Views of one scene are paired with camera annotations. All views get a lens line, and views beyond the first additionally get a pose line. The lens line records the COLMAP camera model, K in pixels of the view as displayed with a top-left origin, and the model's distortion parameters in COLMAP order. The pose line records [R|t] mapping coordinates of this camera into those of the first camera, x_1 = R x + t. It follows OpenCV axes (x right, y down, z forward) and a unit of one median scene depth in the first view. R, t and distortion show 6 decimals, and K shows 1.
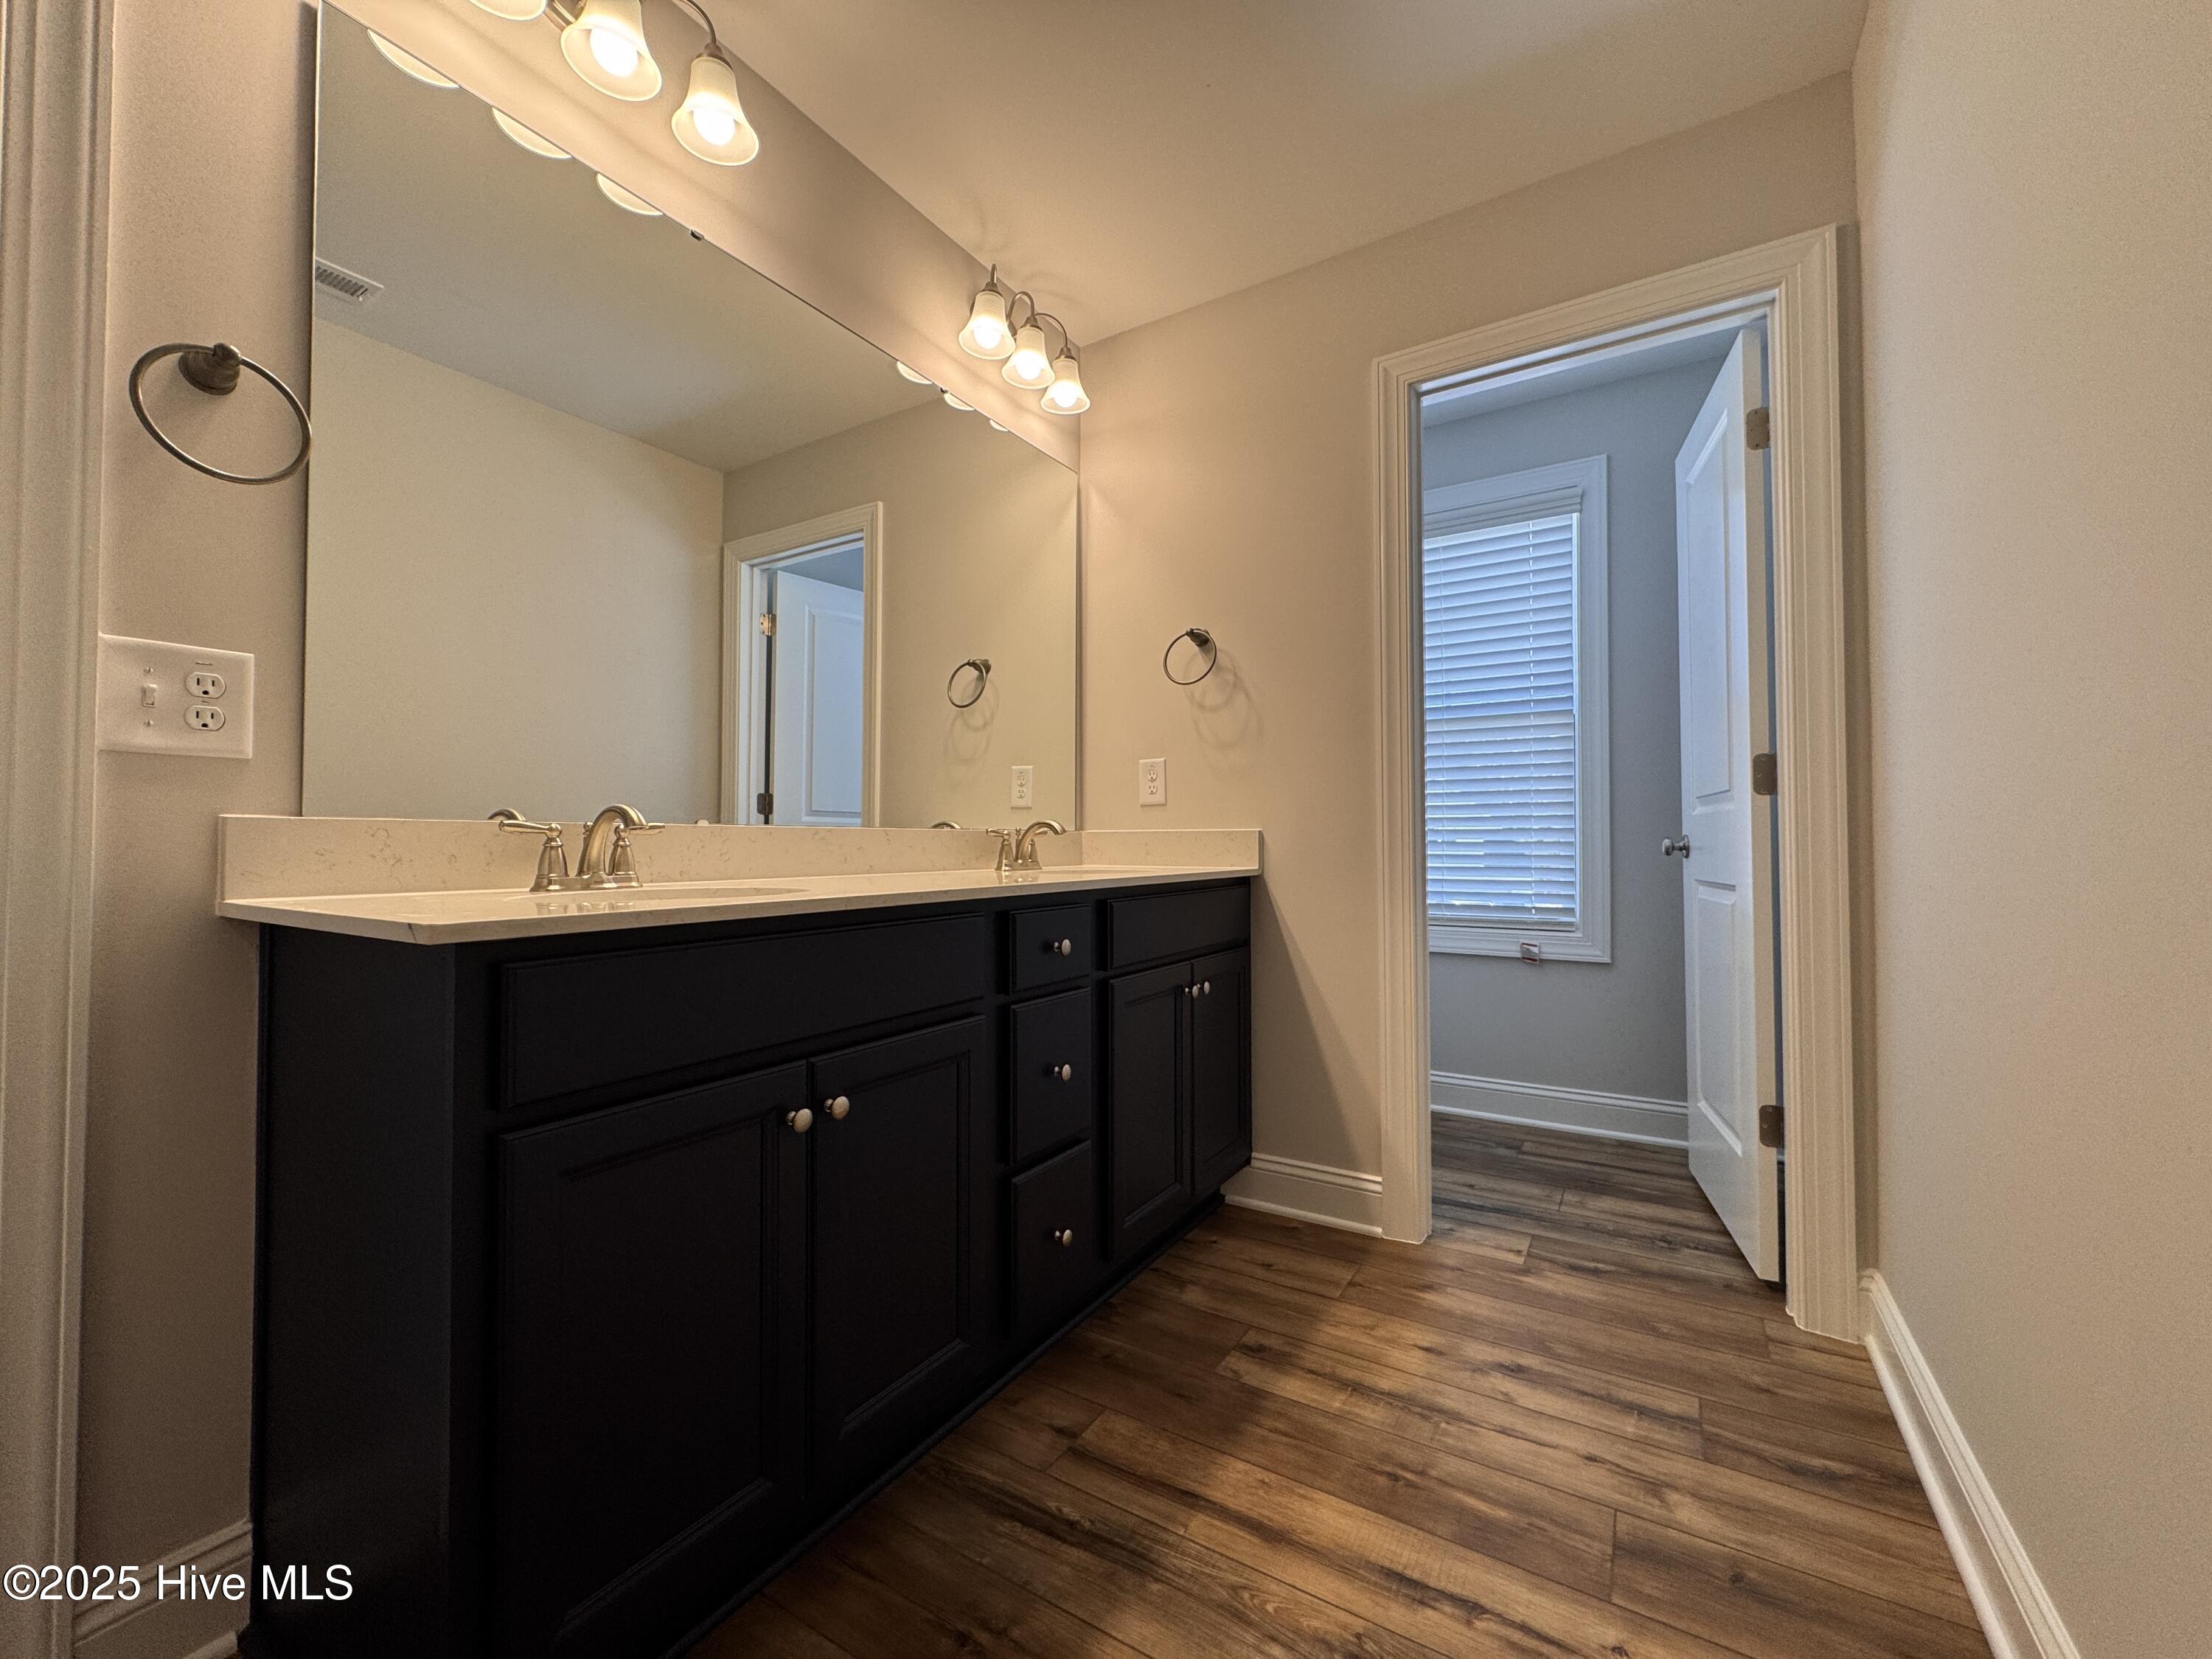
lens RADIAL K [[881.7, 0, 1109.3], [0, 881.7, 828.6], [0, 0, 1]] dist [-0.003713, 0.000900]
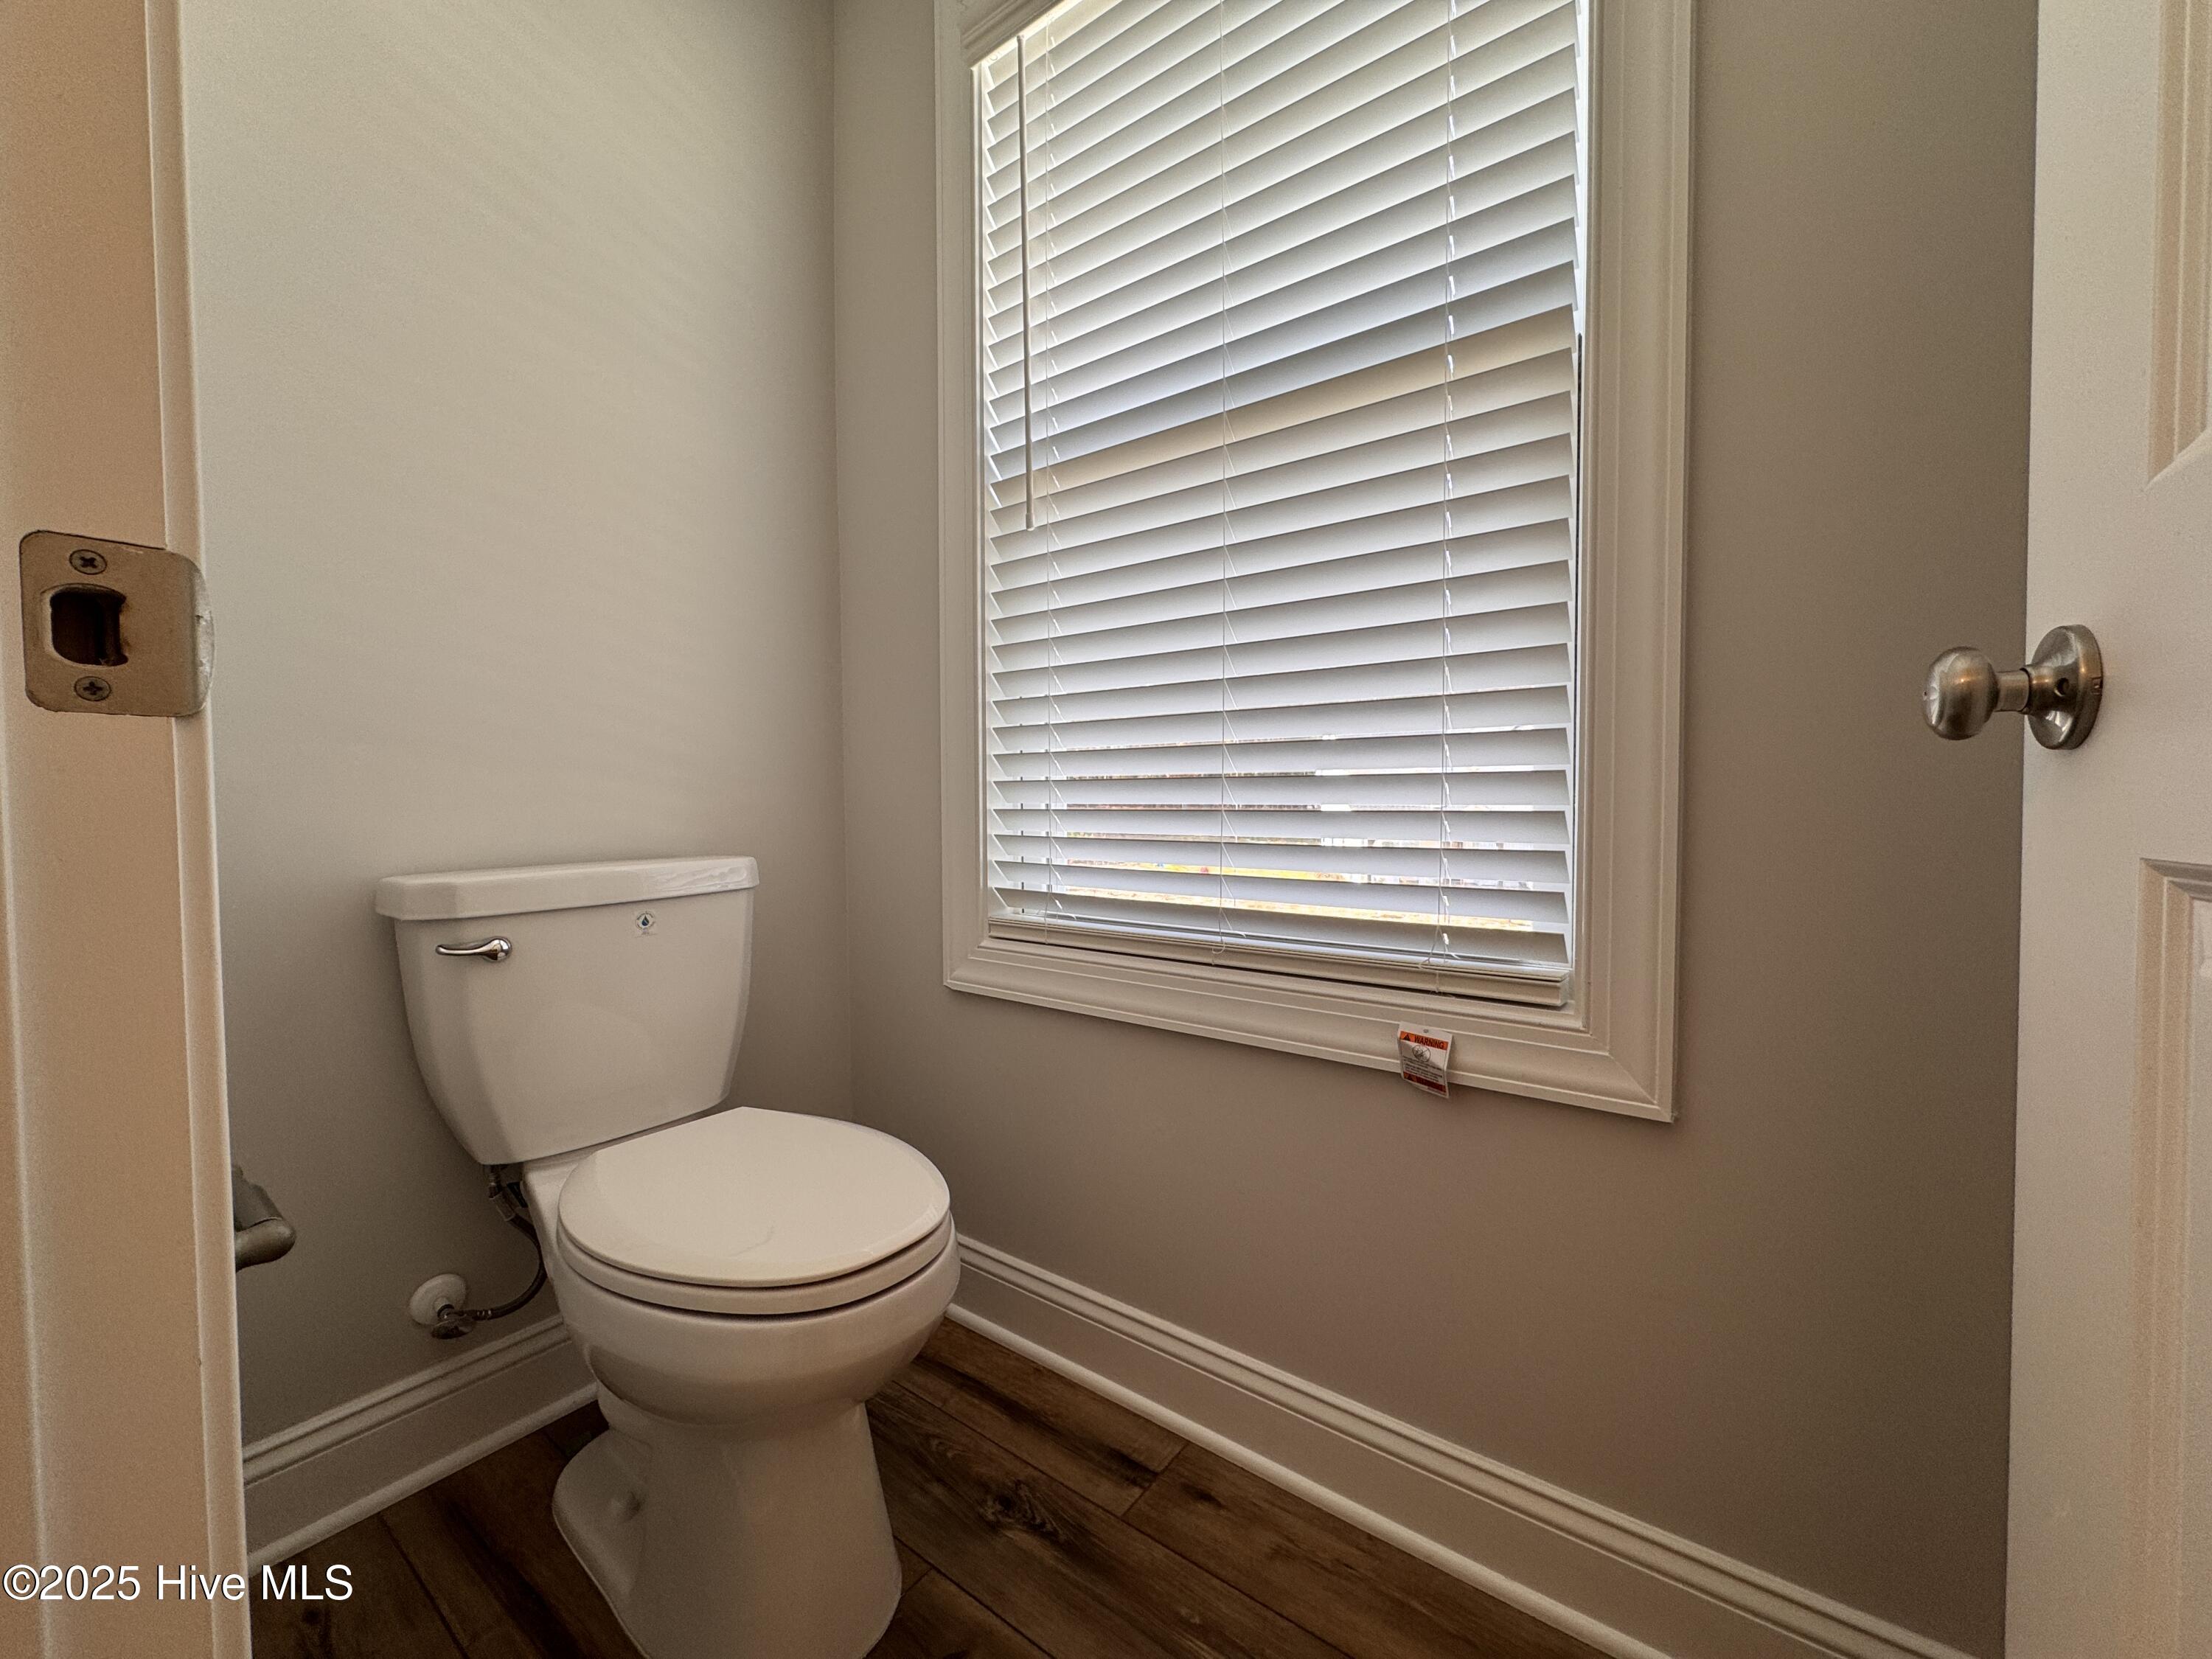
lens RADIAL K [[881.7, 0, 1098.8], [0, 881.7, 831.4], [0, 0, 1]] dist [-0.003713, 0.000900]
pose [[0.995070, -0.003122, -0.099124, 0.609447], [0.008254, 0.998644, 0.051399, 0.053120], [0.098829, -0.051964, 0.993747, 1.035150]]
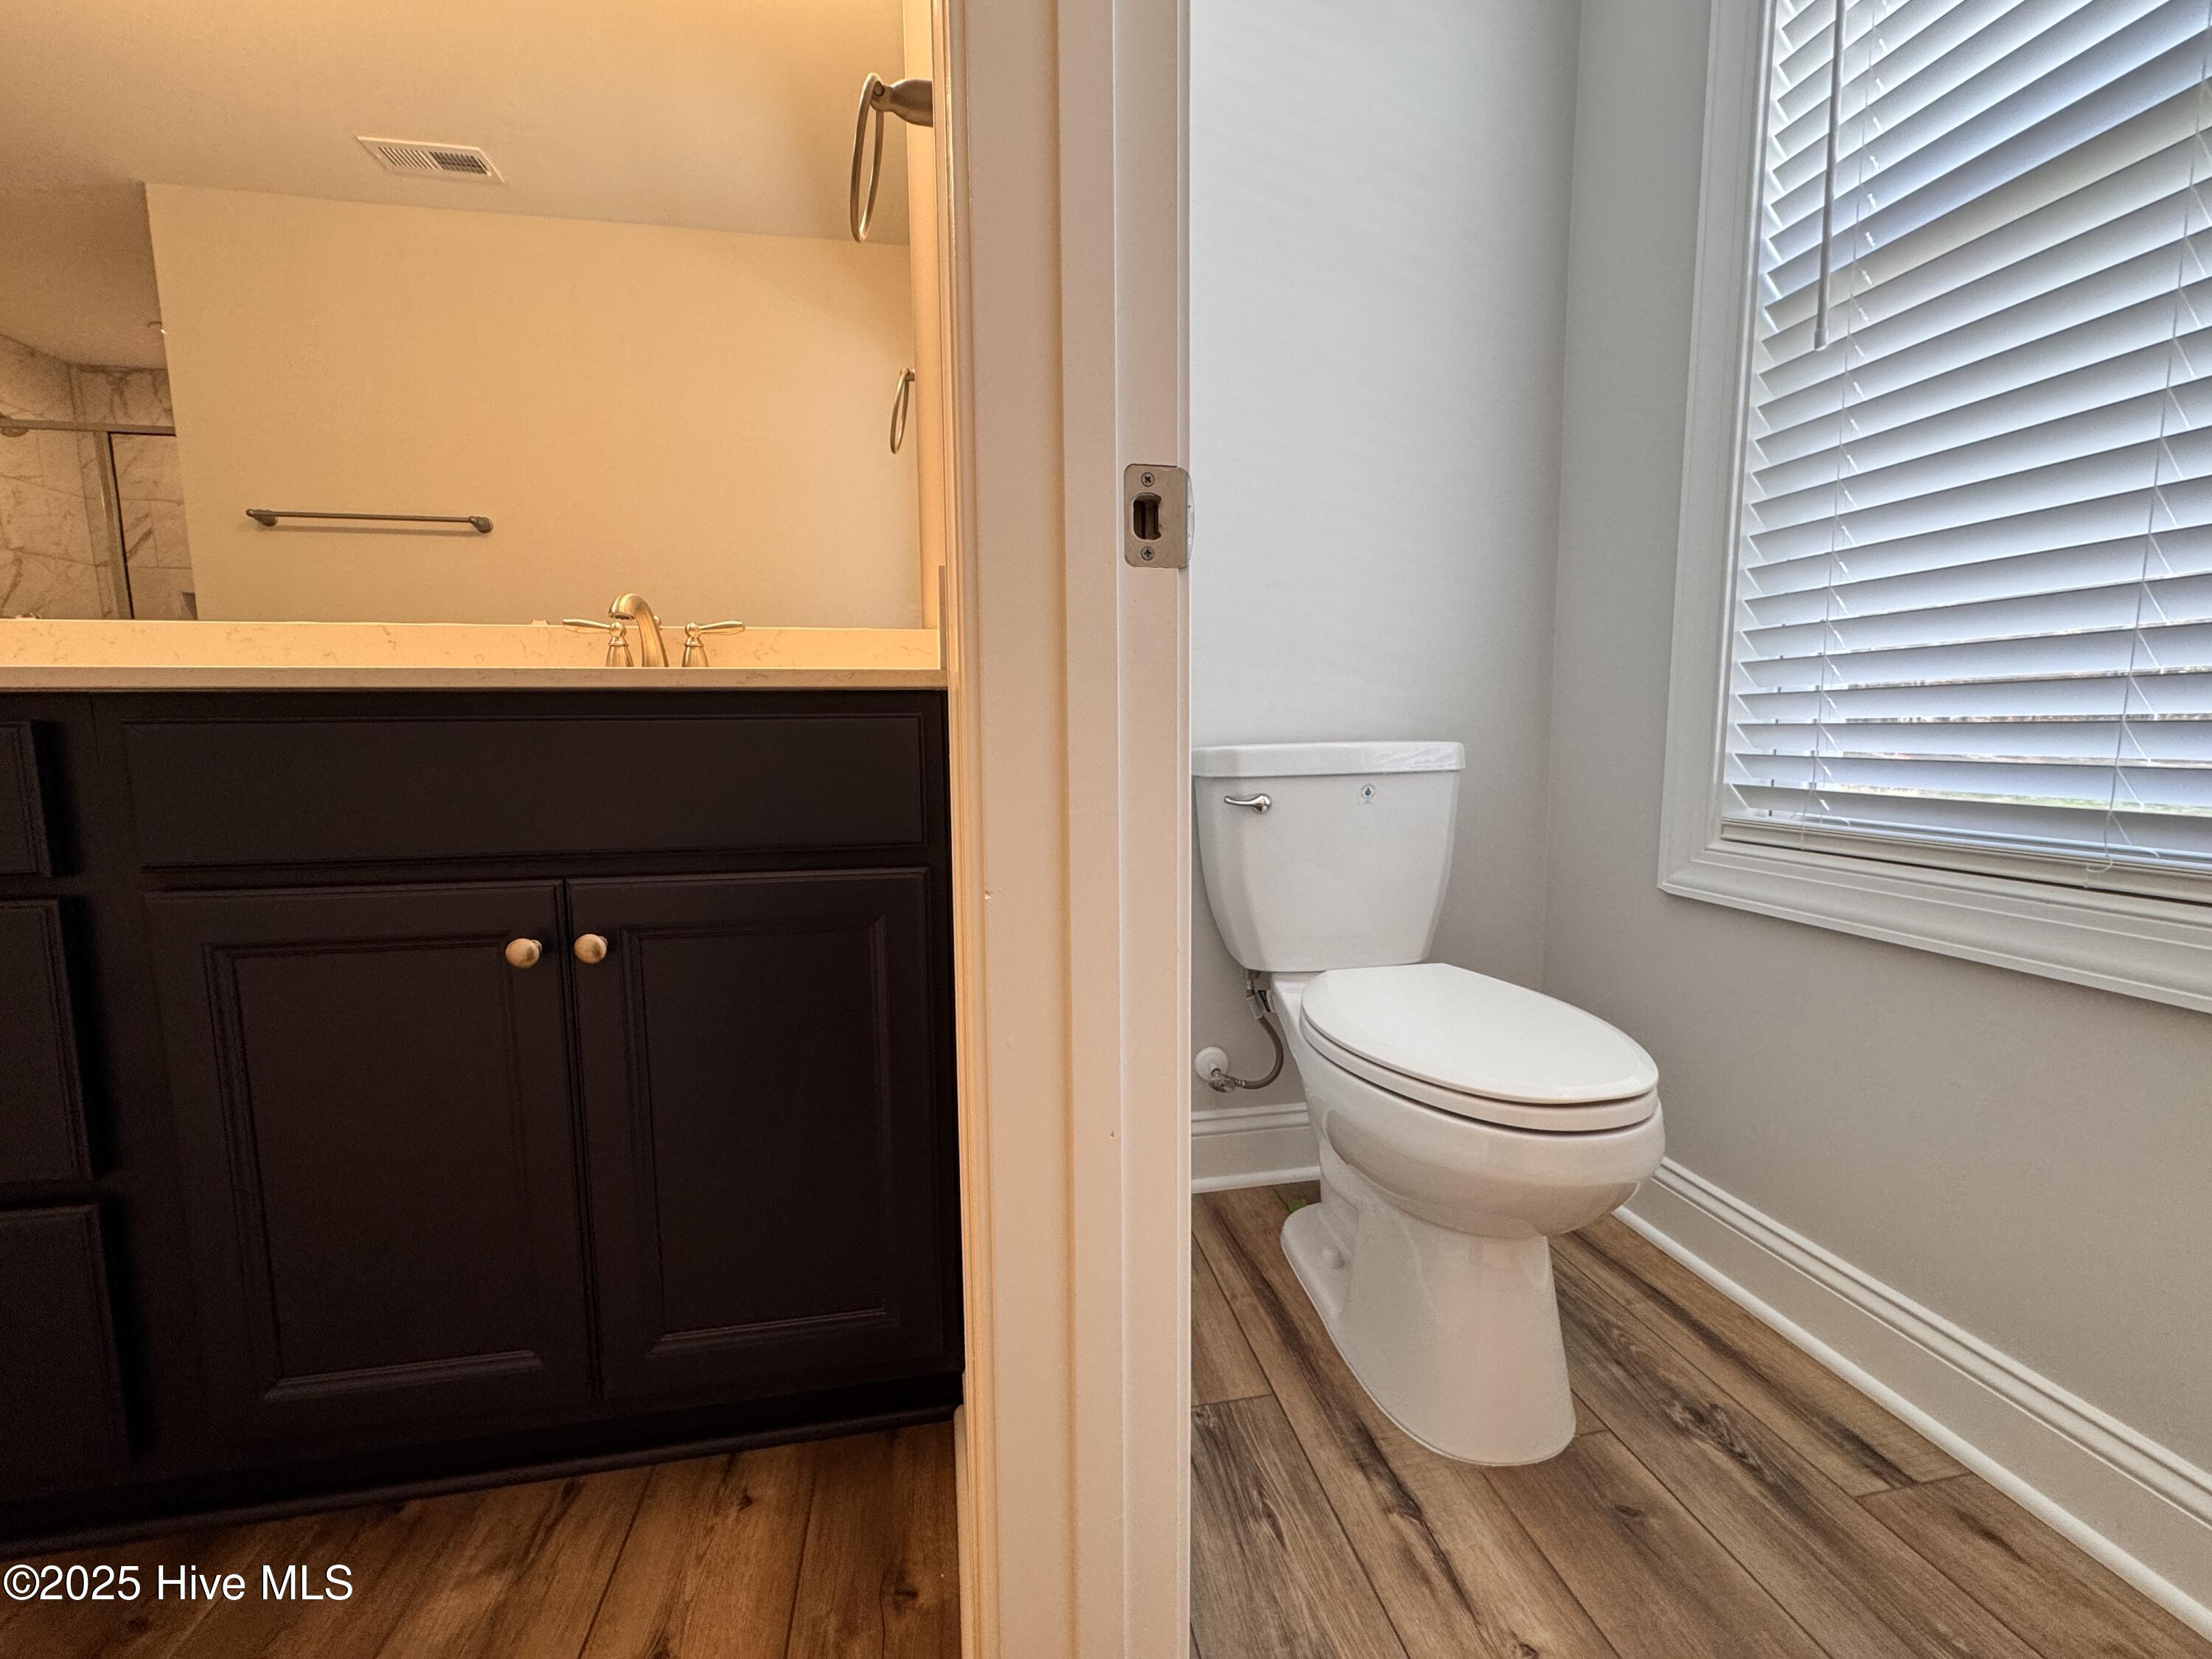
lens RADIAL K [[881.7, 0, 1107.8], [0, 881.7, 828.0], [0, 0, 1]] dist [-0.003713, 0.000900]
pose [[0.675439, 0.073467, -0.733747, 0.617699], [0.020829, 0.992727, 0.118571, 0.085399], [0.737122, -0.095371, 0.668996, 0.973911]]
